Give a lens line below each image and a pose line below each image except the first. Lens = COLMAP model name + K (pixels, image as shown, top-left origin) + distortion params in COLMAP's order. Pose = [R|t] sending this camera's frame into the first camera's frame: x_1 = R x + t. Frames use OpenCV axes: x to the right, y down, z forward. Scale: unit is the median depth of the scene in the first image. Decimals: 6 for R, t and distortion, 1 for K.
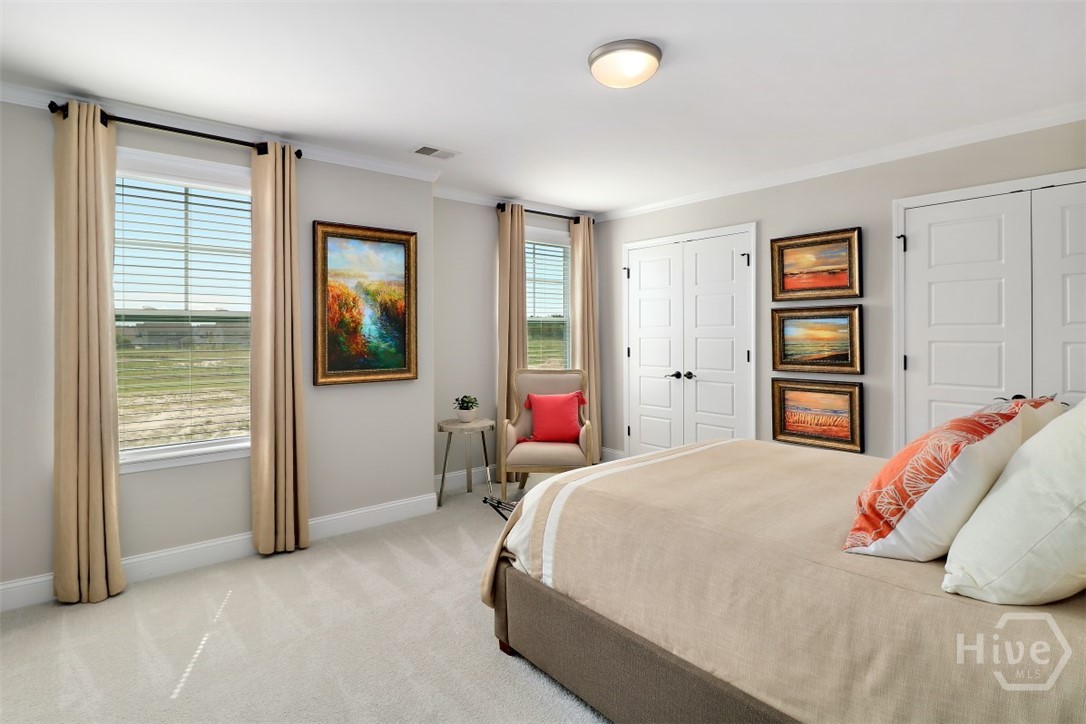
lens RADIAL K [[548.0, 0, 539.5], [0, 548.0, 330.6], [0, 0, 1]] dist [0.000601, -0.000872]
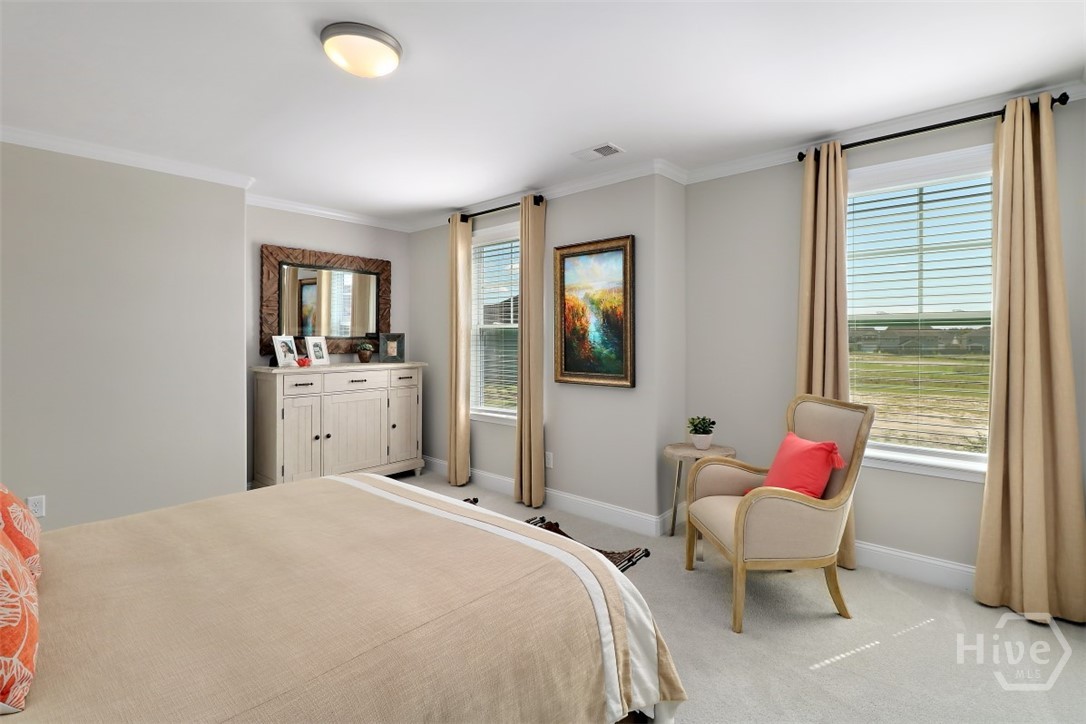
lens RADIAL K [[525.0, 0, 541.2], [0, 525.0, 336.0], [0, 0, 1]] dist [-0.001015, -0.000377]
pose [[0.145795, 0.000359, -0.989315, 0.685686], [0.005014, 0.999987, 0.001102, -0.003731], [0.989302, -0.005121, 0.145791, 0.734688]]
